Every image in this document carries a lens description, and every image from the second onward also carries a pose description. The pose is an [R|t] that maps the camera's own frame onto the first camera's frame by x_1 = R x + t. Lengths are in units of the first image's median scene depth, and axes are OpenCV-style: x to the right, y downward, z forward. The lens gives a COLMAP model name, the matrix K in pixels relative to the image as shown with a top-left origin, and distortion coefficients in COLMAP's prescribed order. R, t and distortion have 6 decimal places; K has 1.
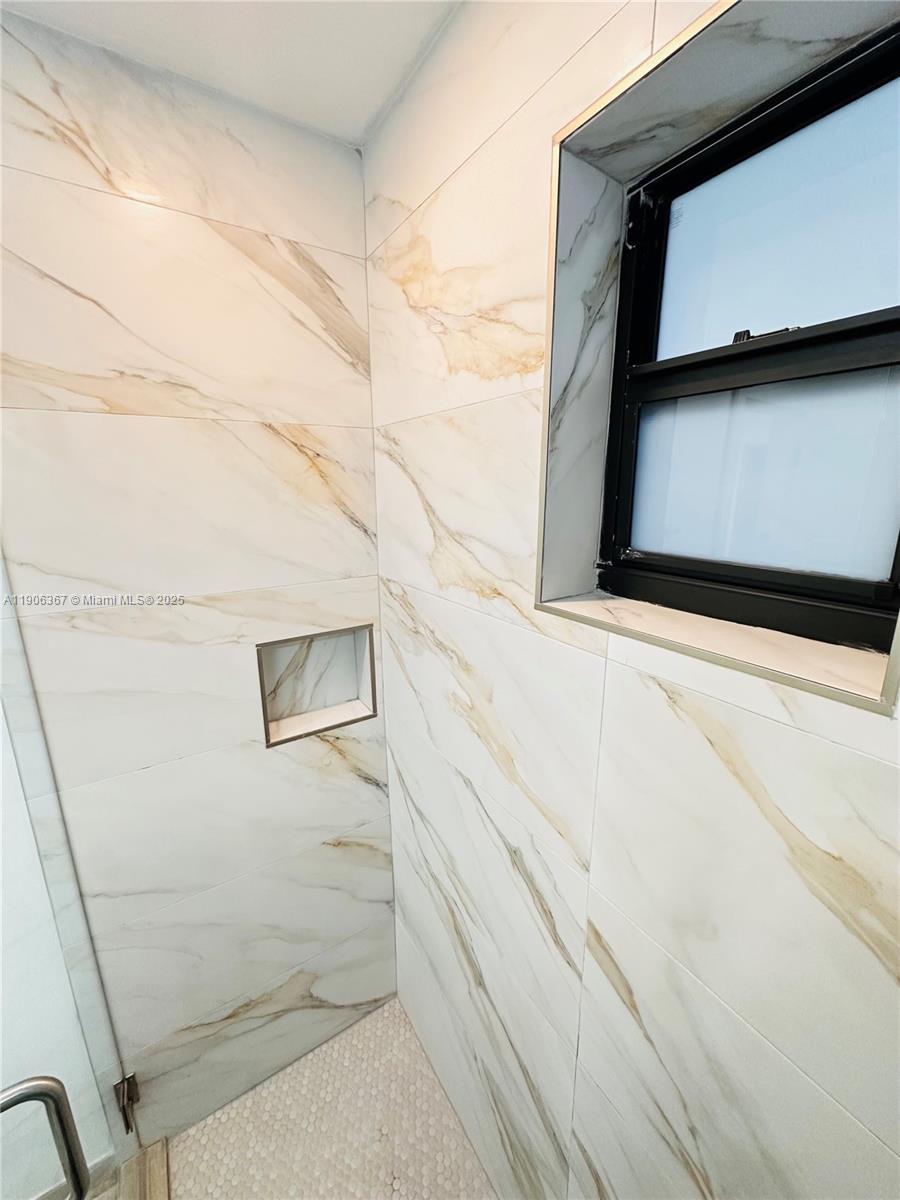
lens RADIAL K [[477.5, 0, 451.3], [0, 477.5, 600.4], [0, 0, 1]] dist [-0.004417, 0.000201]
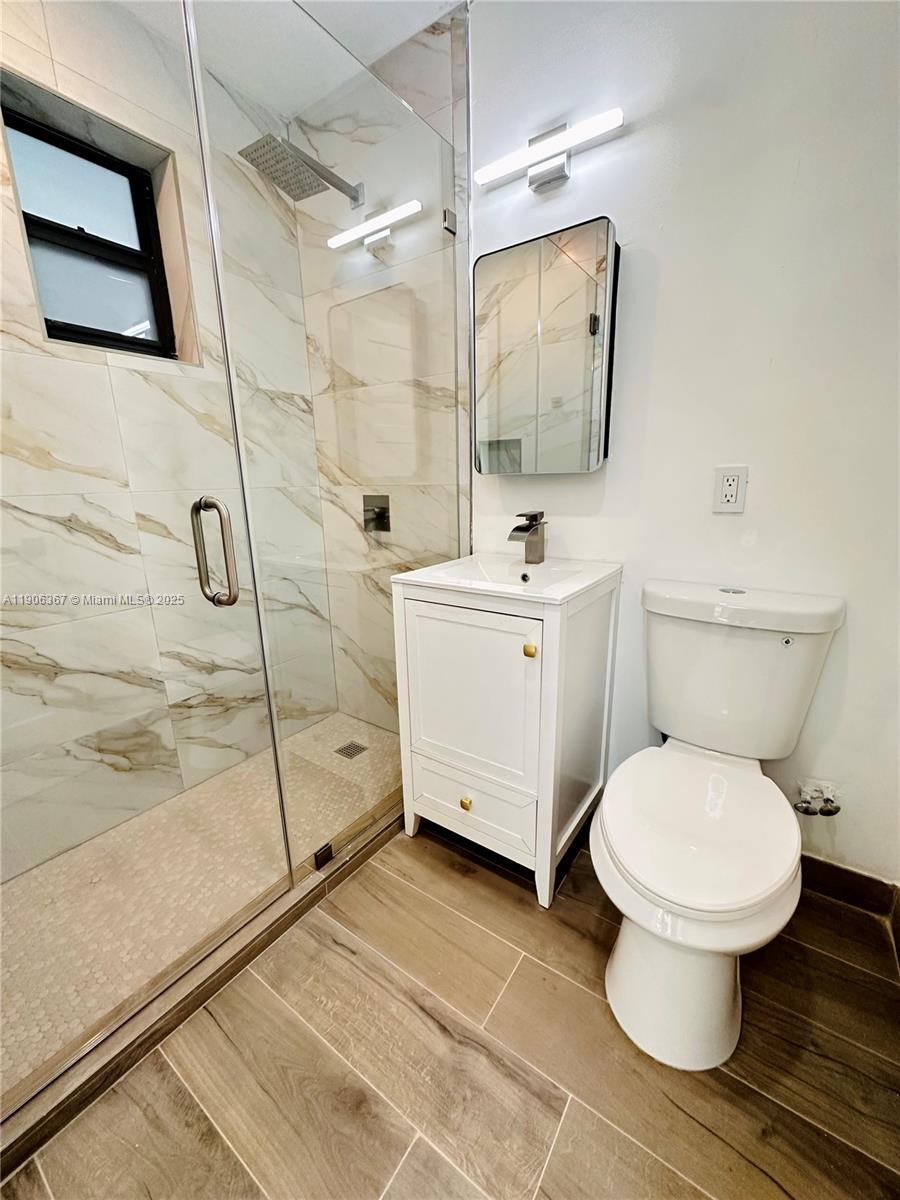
lens RADIAL K [[477.5, 0, 451.0], [0, 477.5, 601.6], [0, 0, 1]] dist [-0.004417, 0.000201]
pose [[-0.383413, -0.216300, 0.897892, -2.002910], [0.238338, 0.916088, 0.322457, 0.635544], [-0.892295, 0.337636, -0.299687, 0.499628]]
